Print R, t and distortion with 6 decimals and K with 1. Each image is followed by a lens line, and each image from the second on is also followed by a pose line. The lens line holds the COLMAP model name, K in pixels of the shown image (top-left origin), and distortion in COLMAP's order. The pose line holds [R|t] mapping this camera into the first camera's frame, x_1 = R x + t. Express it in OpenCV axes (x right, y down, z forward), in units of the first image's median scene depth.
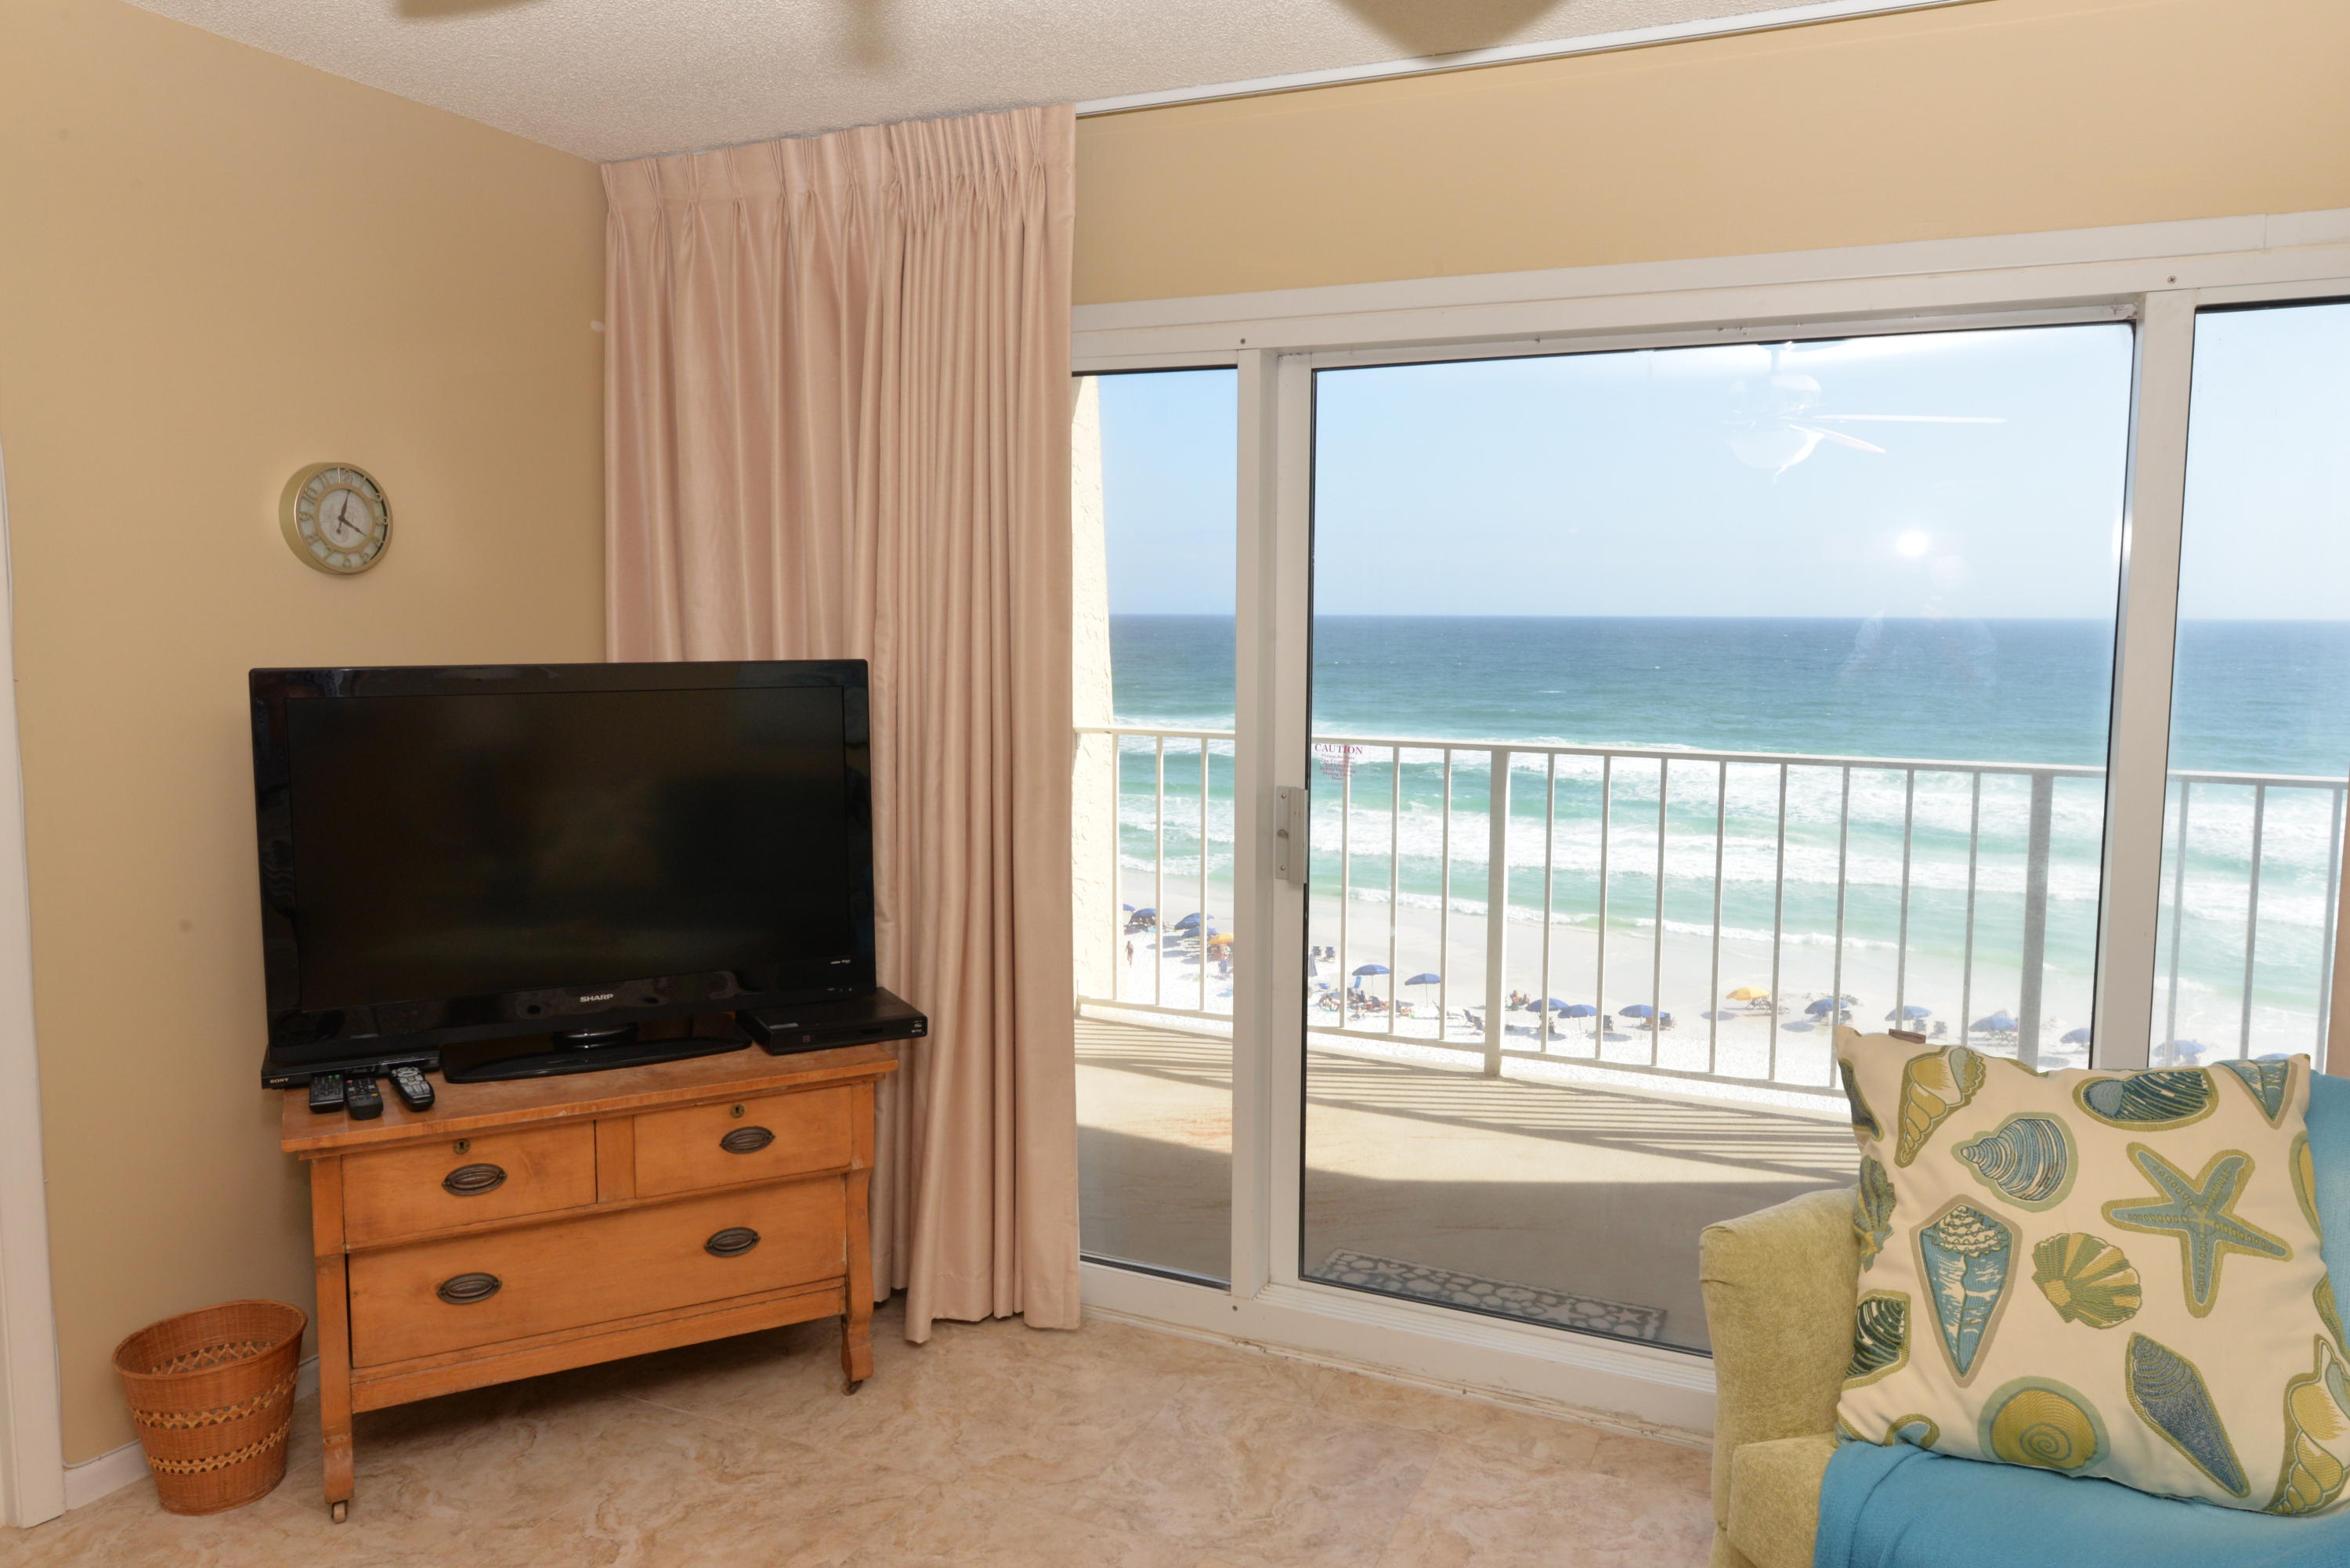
lens RADIAL K [[1575.8, 0, 1184.2], [0, 1575.8, 758.7], [0, 0, 1]] dist [0.001809, -0.003948]
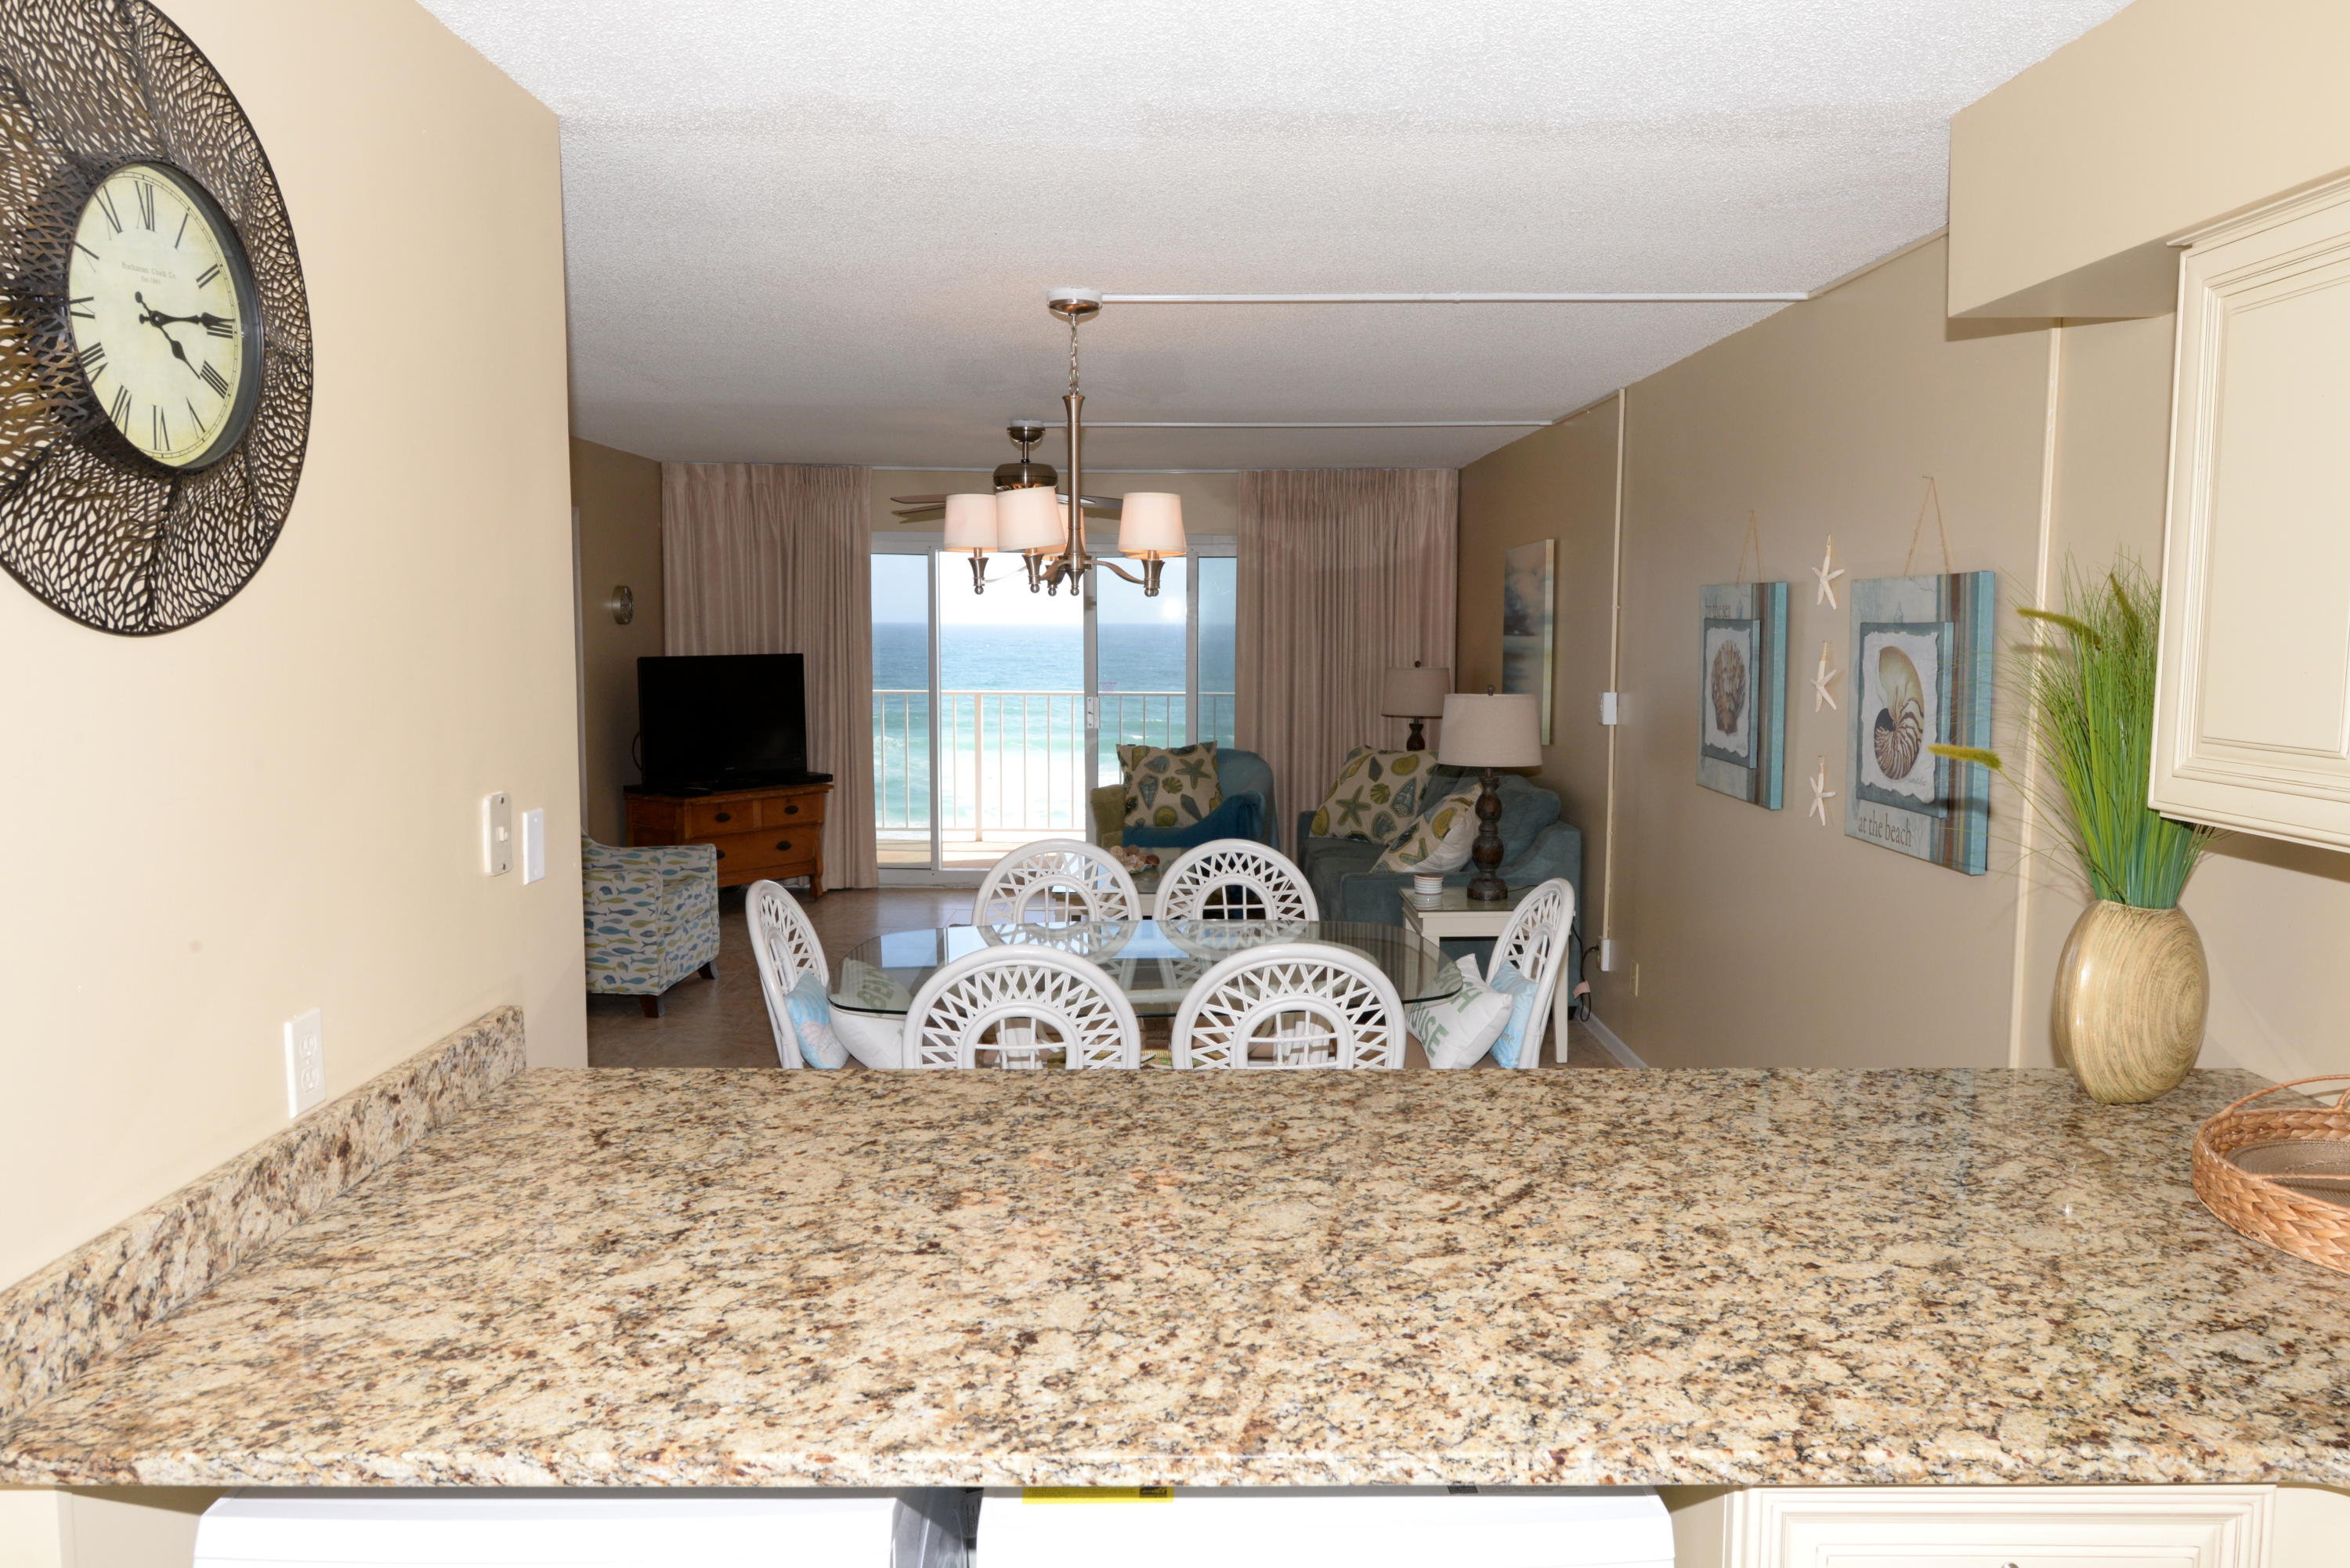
lens RADIAL K [[1575.8, 0, 1134.6], [0, 1575.8, 769.7], [0, 0, 1]] dist [0.001809, -0.003948]
pose [[0.917129, -0.036520, 0.396915, -0.913551], [0.036297, 0.999308, 0.008077, 0.170182], [-0.396936, 0.007000, 0.917820, -2.153807]]
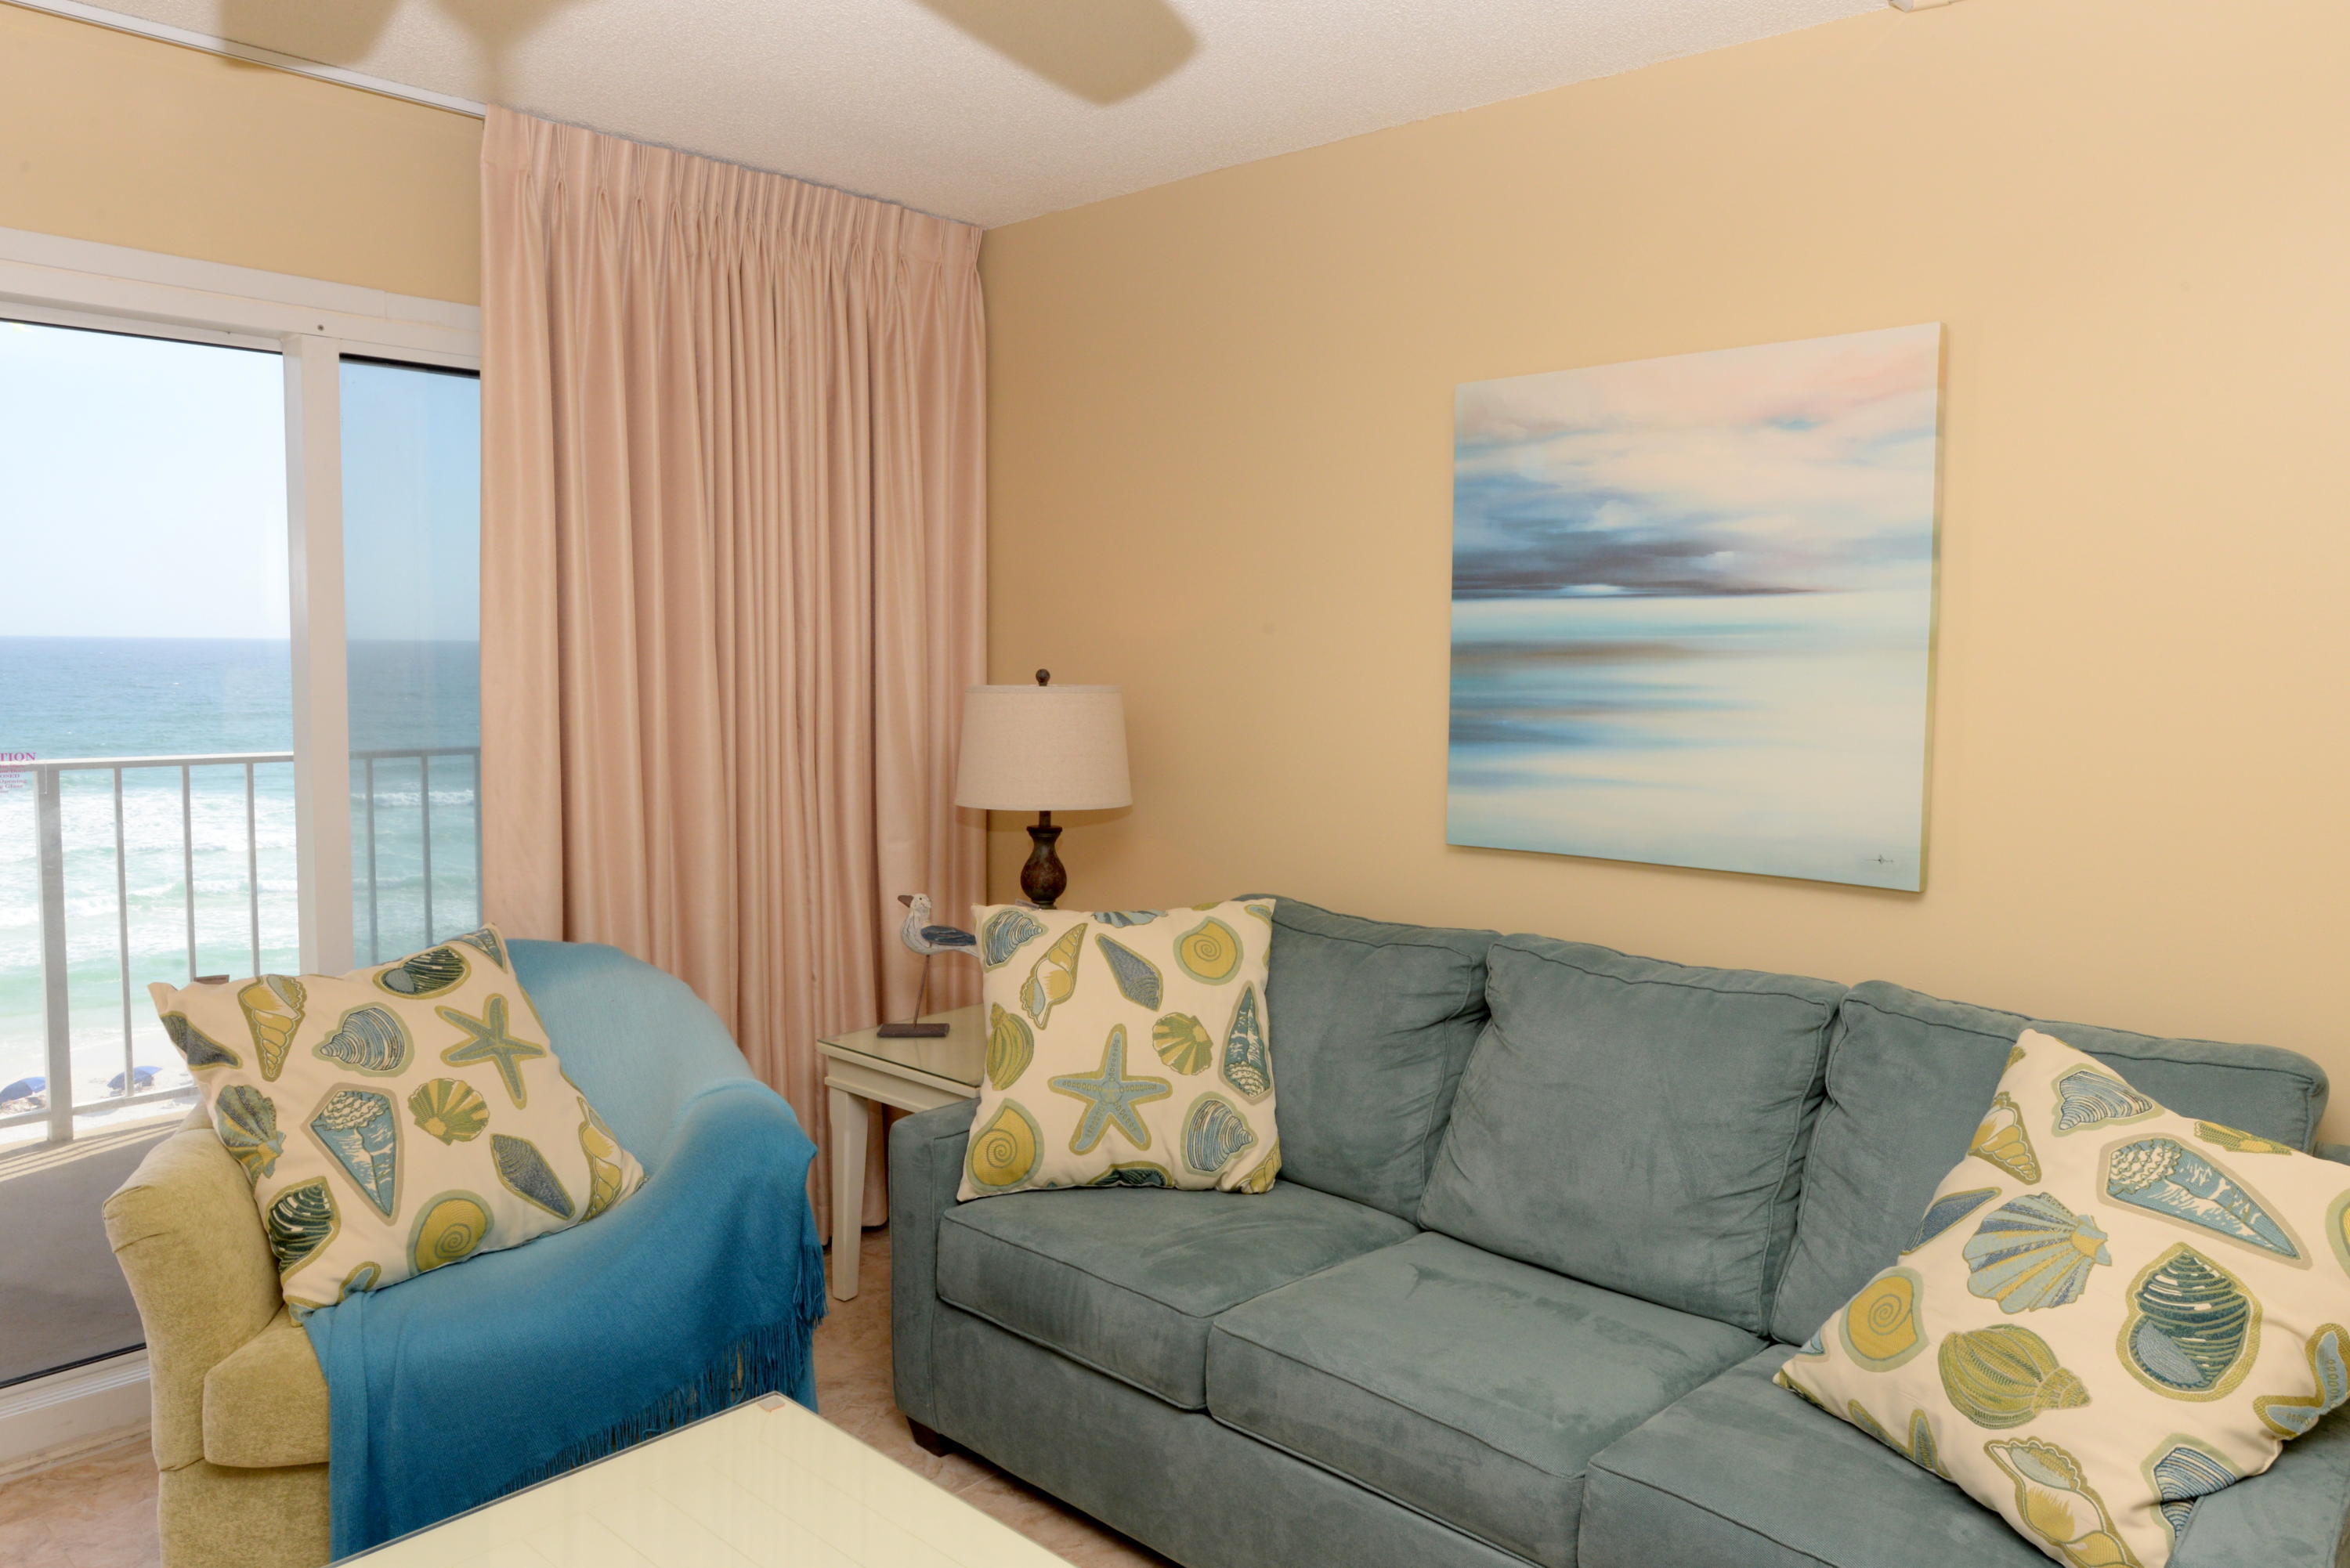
lens RADIAL K [[1575.8, 0, 1140.0], [0, 1575.8, 760.1], [0, 0, 1]] dist [0.001809, -0.003948]
pose [[0.304158, -0.067930, 0.950196, -0.324561], [0.079571, 0.995780, 0.045718, 0.019892], [-0.949292, 0.061703, 0.308280, 0.029290]]
